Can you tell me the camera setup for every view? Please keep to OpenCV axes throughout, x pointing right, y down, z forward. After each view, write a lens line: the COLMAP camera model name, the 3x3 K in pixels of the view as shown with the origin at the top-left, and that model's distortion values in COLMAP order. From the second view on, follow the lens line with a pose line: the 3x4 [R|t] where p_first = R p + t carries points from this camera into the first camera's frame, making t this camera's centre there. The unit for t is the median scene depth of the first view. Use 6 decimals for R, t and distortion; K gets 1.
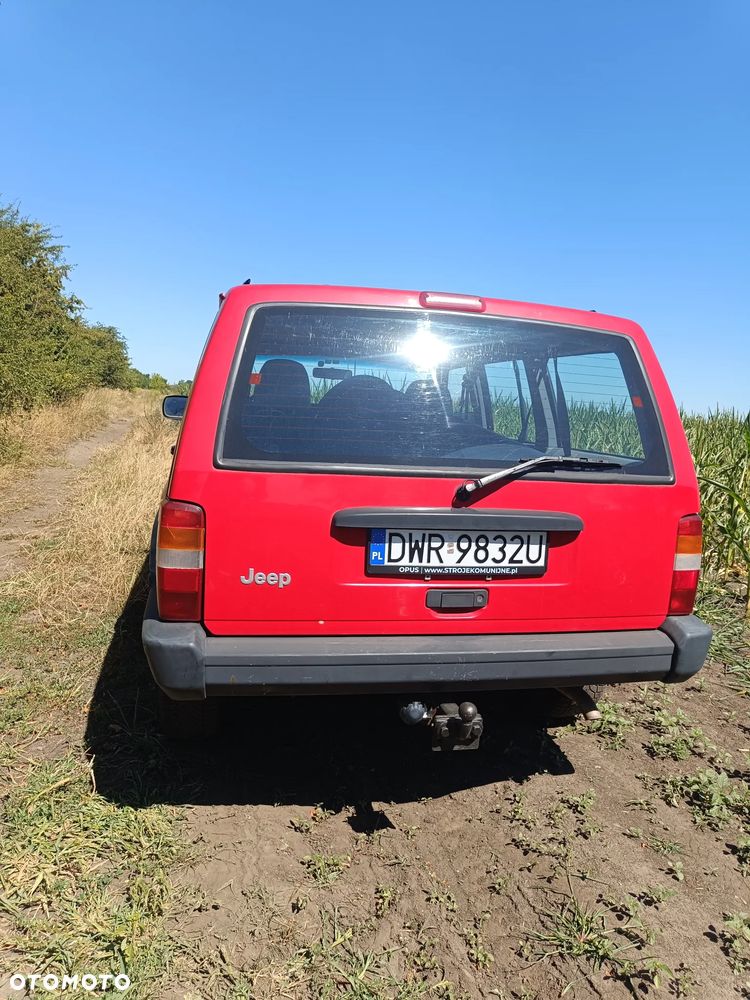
lens RADIAL K [[719.6, 0, 379.7], [0, 719.6, 503.0], [0, 0, 1]] dist [0.024186, 0.000228]
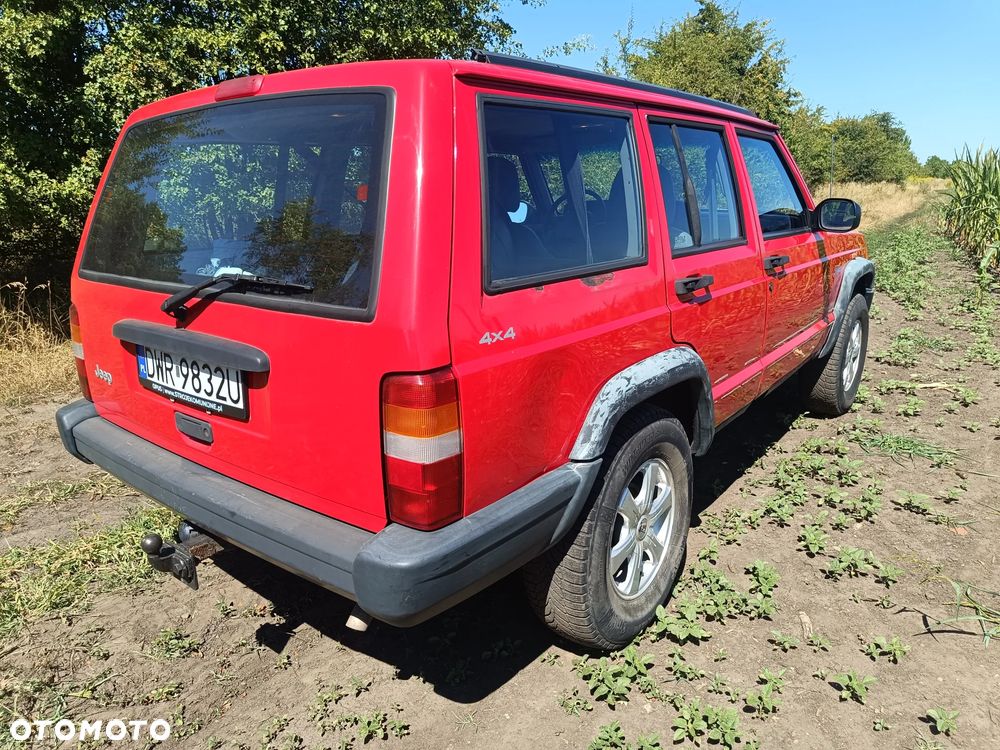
lens RADIAL K [[719.6, 0, 506.8], [0, 719.6, 367.9], [0, 0, 1]] dist [0.024186, 0.000228]
pose [[0.631841, 0.127984, -0.764459, 1.065310], [-0.059153, 0.991359, 0.117080, -0.074229], [0.772837, -0.028756, 0.633952, 0.734973]]
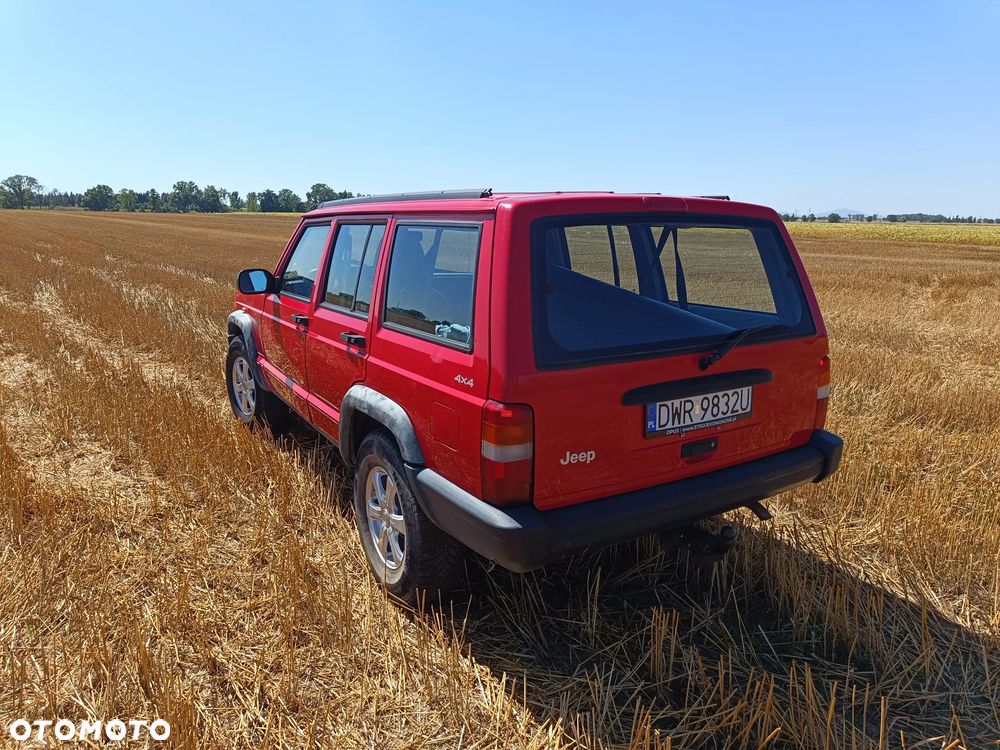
lens RADIAL K [[719.6, 0, 501.7], [0, 719.6, 375.3], [0, 0, 1]] dist [0.024186, 0.000228]
pose [[0.936338, -0.128780, 0.326629, -0.616664], [0.104110, 0.990302, 0.091998, -0.144939], [-0.335309, -0.052136, 0.940664, -0.059867]]
